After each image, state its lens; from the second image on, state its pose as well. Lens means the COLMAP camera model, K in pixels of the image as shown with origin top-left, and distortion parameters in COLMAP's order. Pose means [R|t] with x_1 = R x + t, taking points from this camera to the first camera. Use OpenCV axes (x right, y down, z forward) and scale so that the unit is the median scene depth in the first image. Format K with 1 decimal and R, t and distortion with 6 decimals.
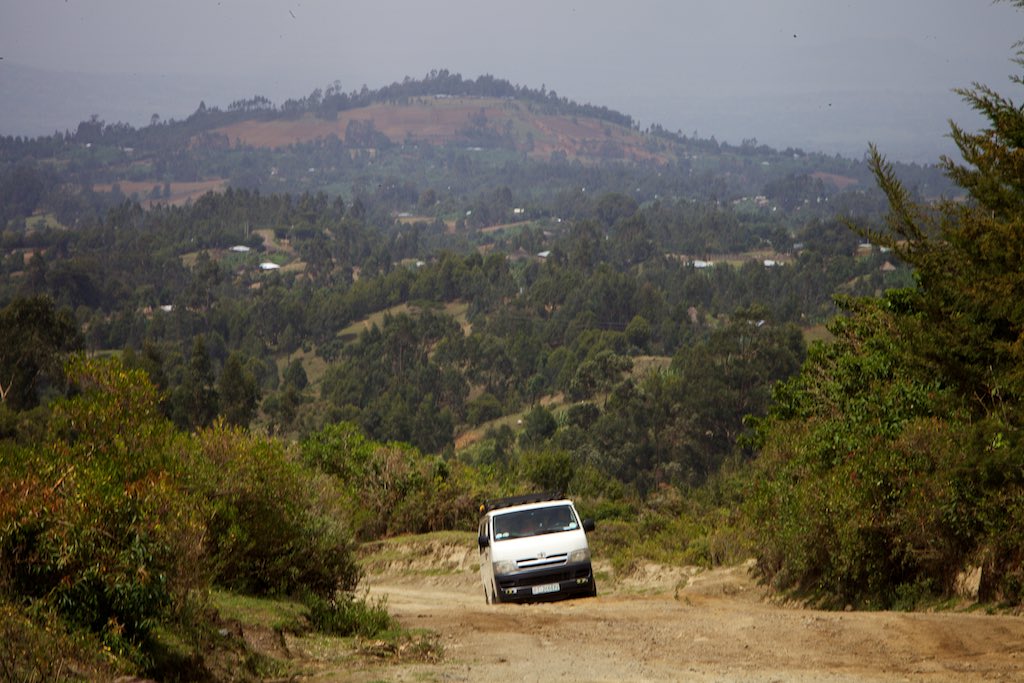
lens RADIAL K [[5924.2, 0, 511.9], [0, 5924.2, 341.5], [0, 0, 1]] dist [0.135278, 0.000000]
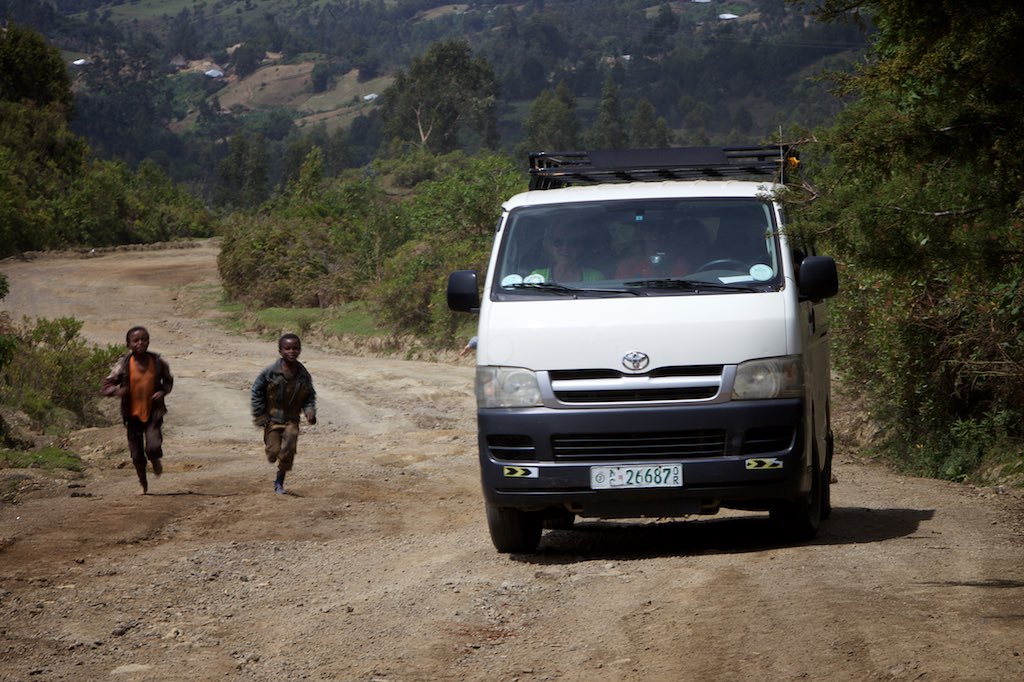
lens RADIAL K [[4498.9, 0, 512.1], [0, 4498.9, 341.1], [0, 0, 1]] dist [0.907171, 0.000000]
pose [[0.992090, -0.002982, -0.125490, 0.022891], [0.009482, 0.998642, 0.051232, 0.003510], [0.125166, -0.052017, 0.990771, 0.193260]]
